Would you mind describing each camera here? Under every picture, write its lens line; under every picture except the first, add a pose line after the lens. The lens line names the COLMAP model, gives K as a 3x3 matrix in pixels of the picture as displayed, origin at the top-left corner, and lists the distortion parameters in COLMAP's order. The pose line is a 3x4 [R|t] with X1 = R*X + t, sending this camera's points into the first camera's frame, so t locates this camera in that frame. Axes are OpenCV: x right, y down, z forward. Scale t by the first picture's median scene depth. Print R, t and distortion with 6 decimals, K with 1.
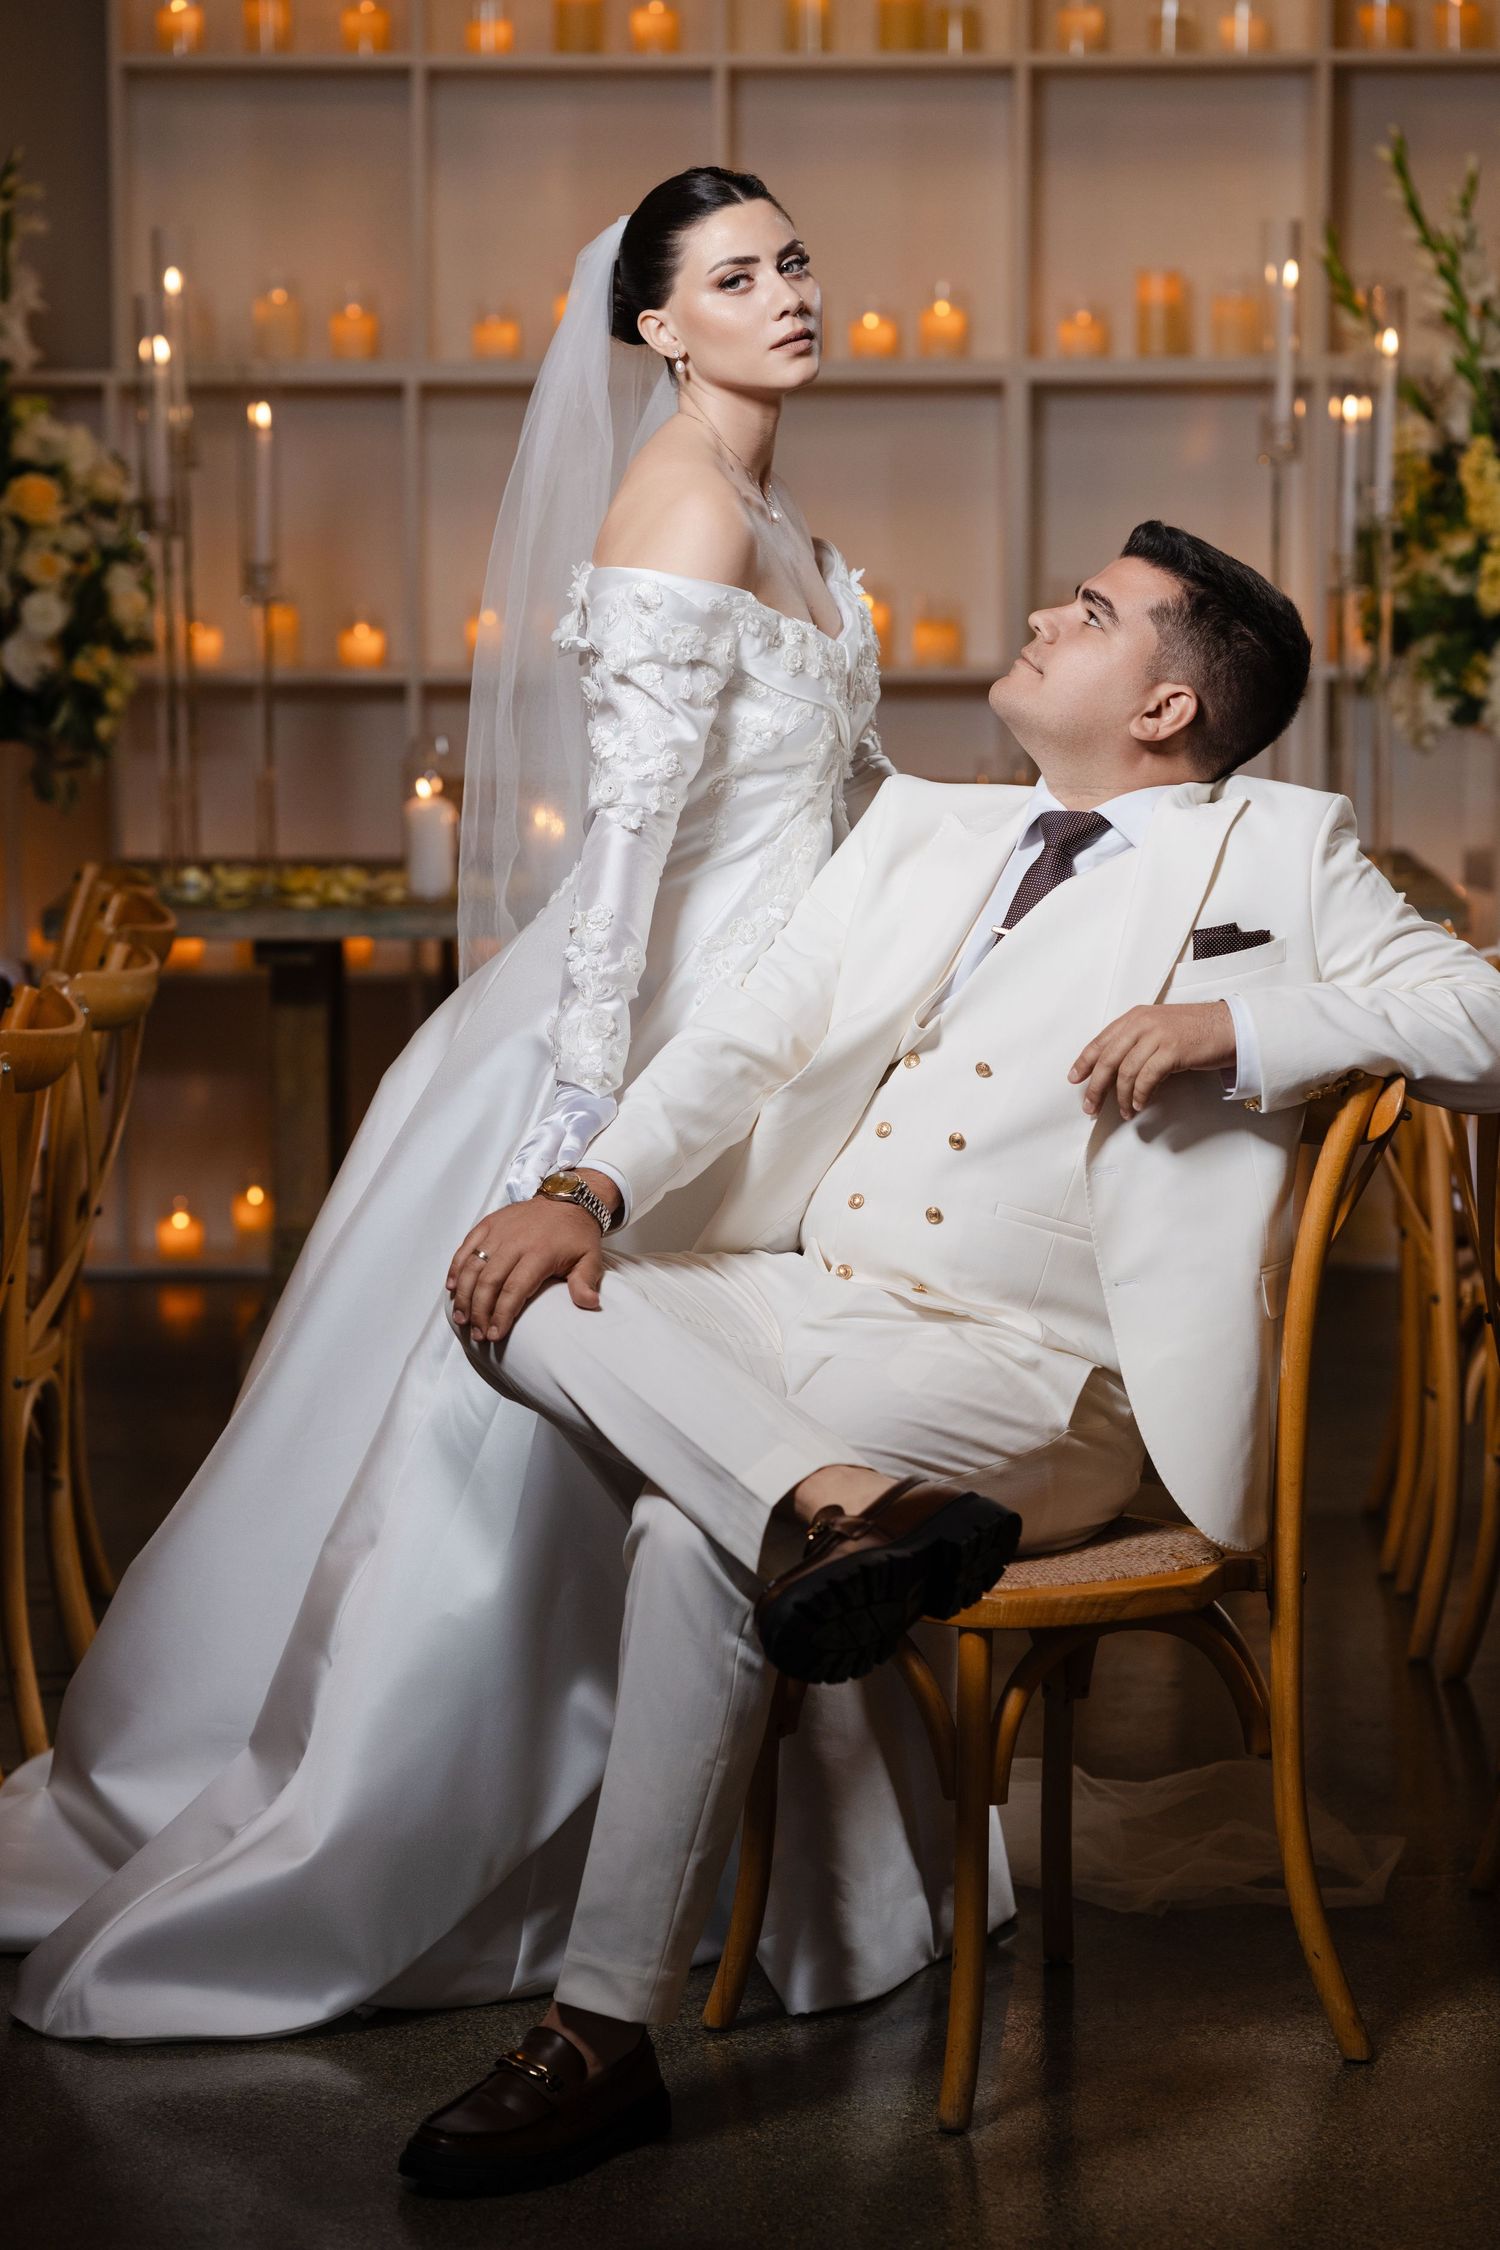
lens RADIAL K [[5710.7, 0, 750.0], [0, 5710.7, 1125.0], [0, 0, 1]] dist [0.021408, 0.343437]
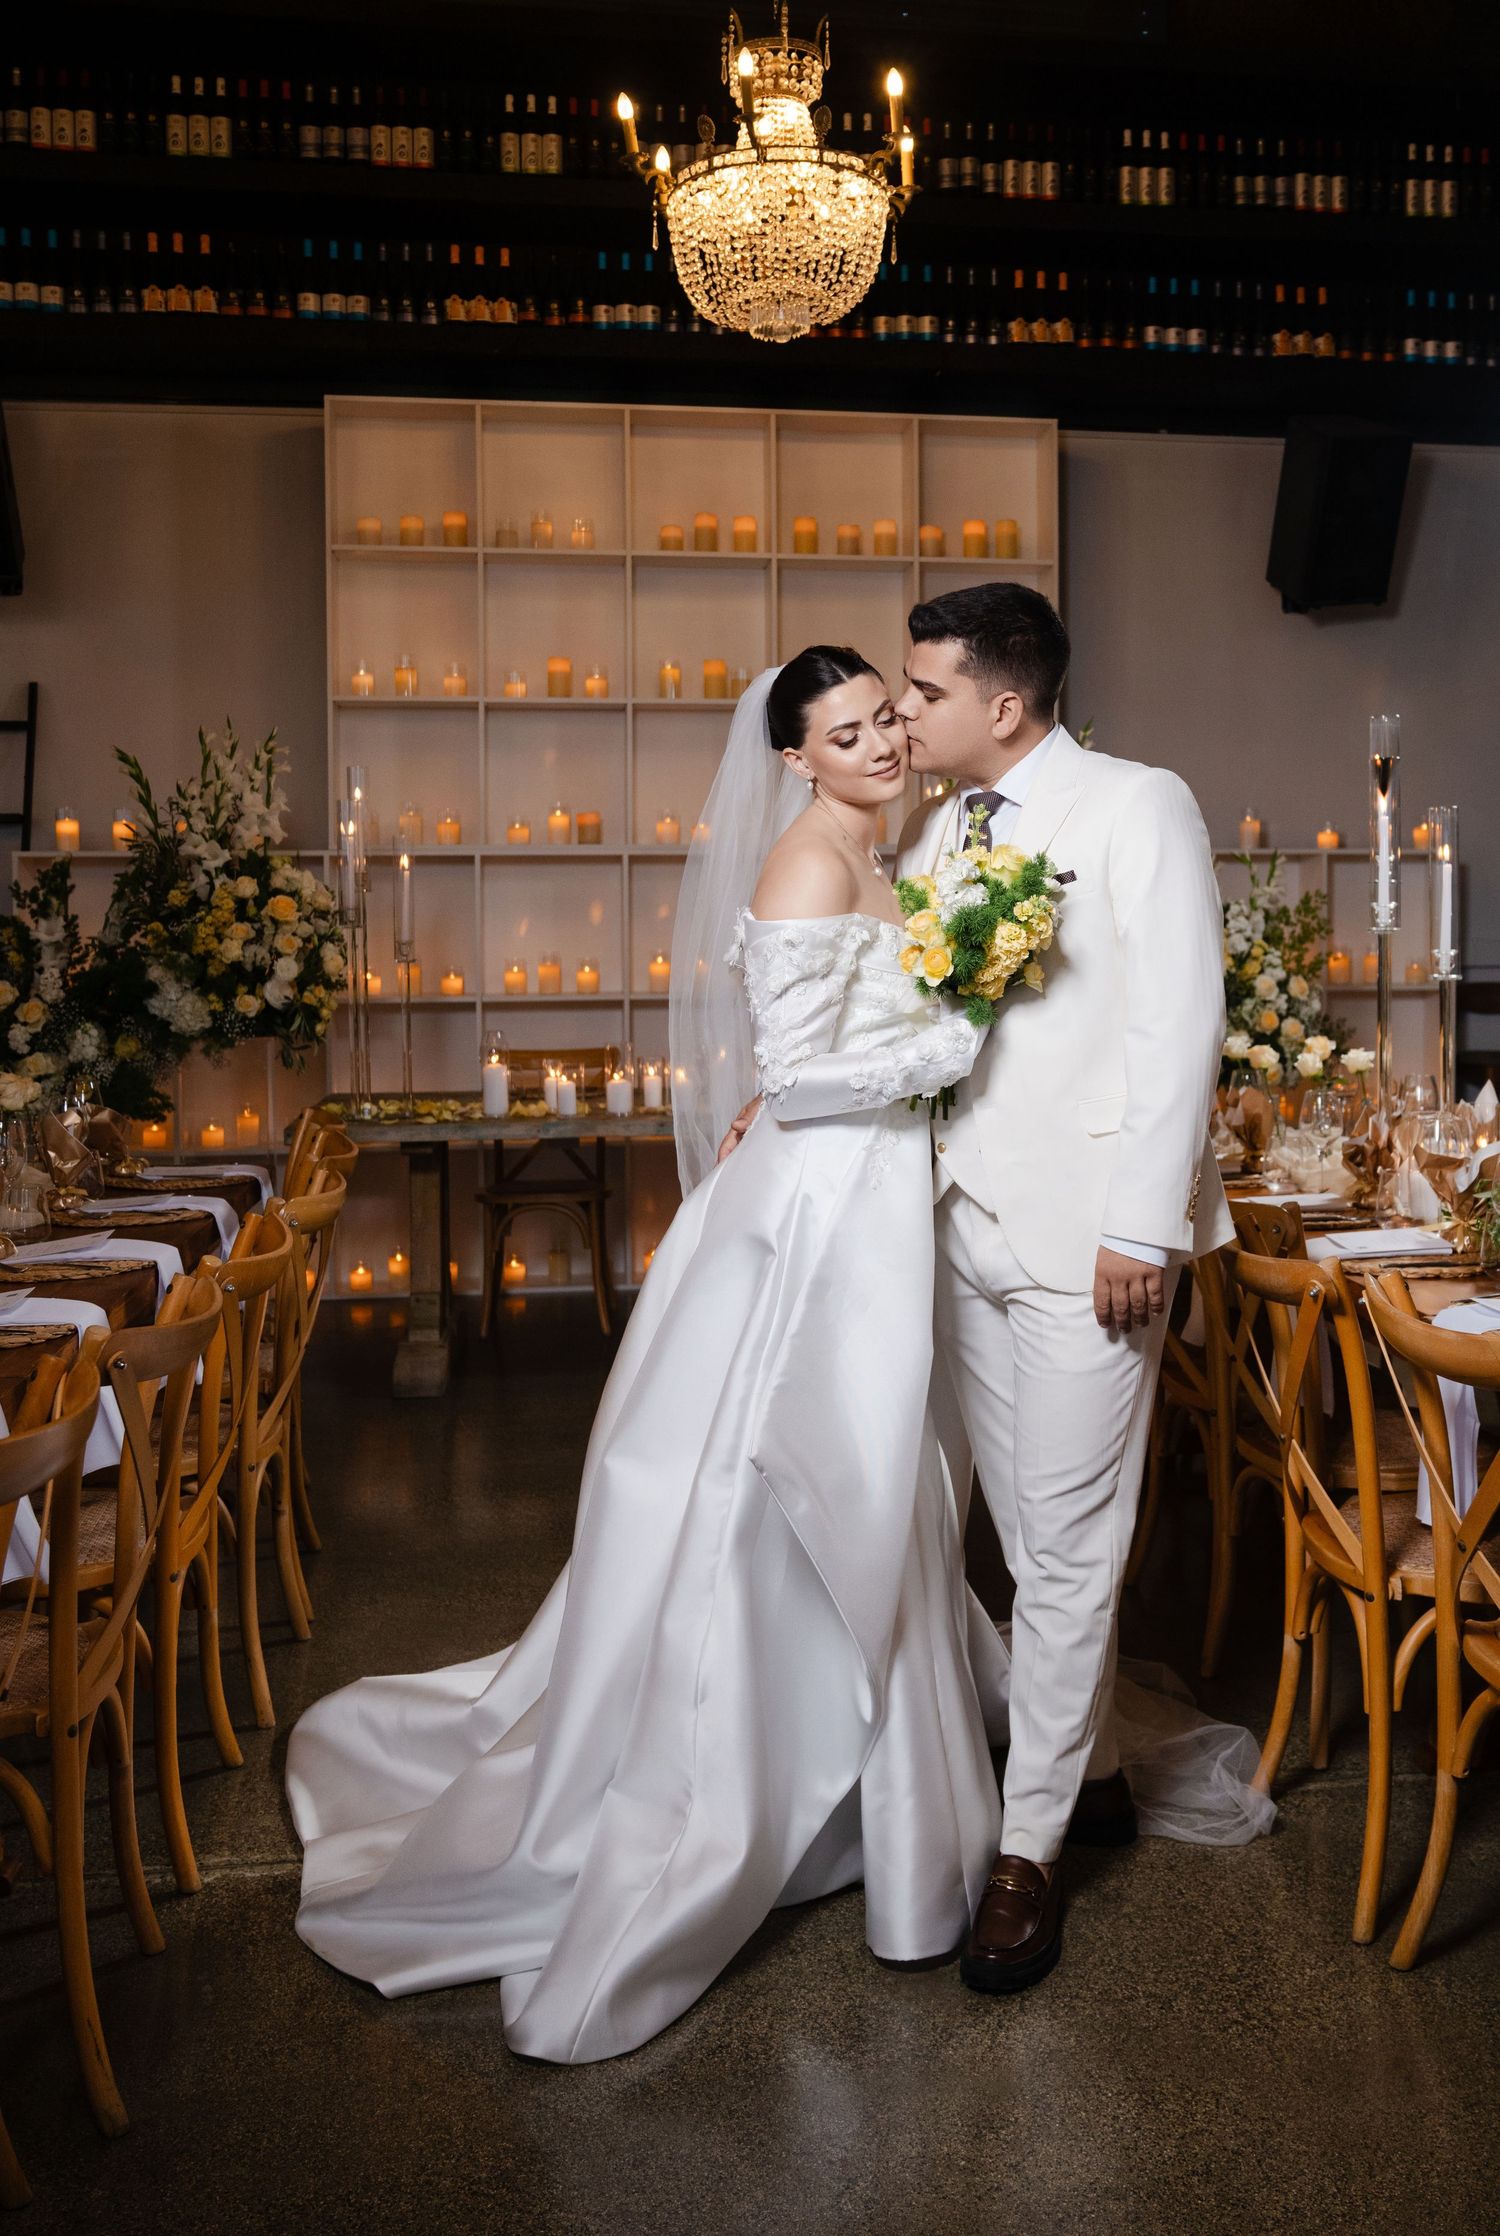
lens RADIAL K [[1989.6, 0, 869.1], [0, 1989.6, 970.0], [0, 0, 1]] dist [-0.045935, 0.037980]
pose [[0.988523, -0.006950, 0.150910, -0.032311], [0.020604, 0.995809, -0.089102, -0.026641], [-0.149658, 0.091189, 0.984524, 0.325624]]
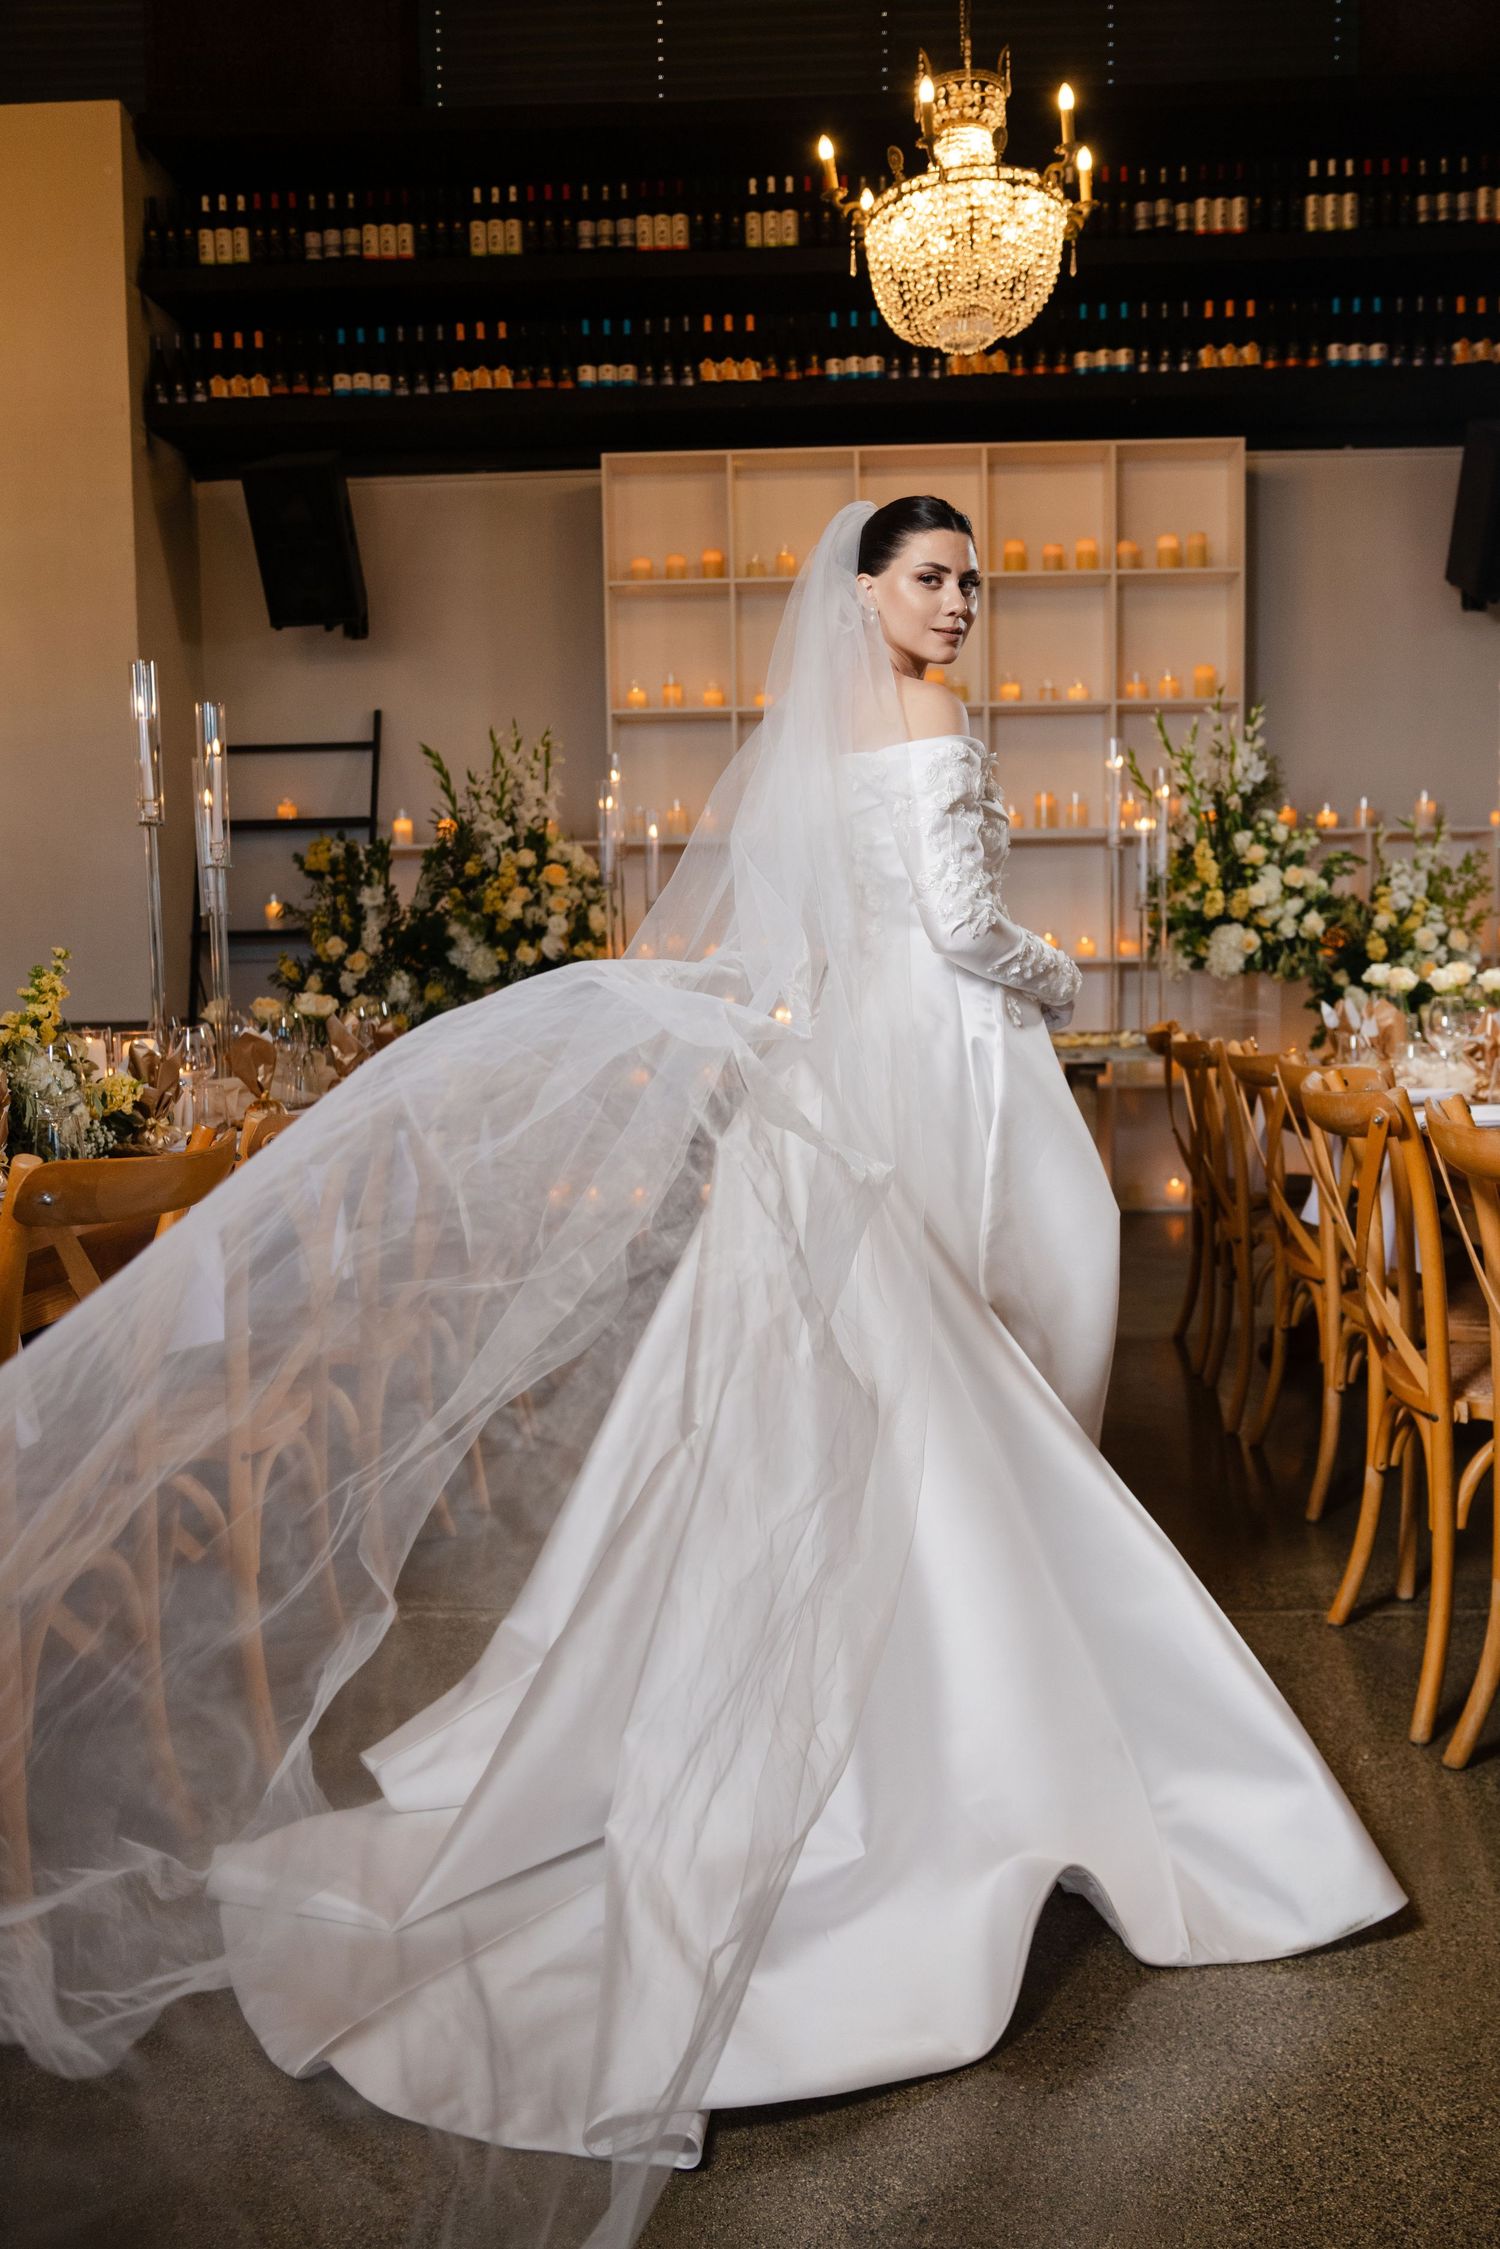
lens RADIAL K [[1665.6, 0, 783.2], [0, 1665.6, 1086.6], [0, 0, 1]] dist [-0.041354, 0.029122]
pose [[0.998564, -0.006579, -0.053157, -0.001217], [0.004455, 0.999190, -0.039982, 0.000370], [0.053377, 0.039688, 0.997785, 0.350471]]
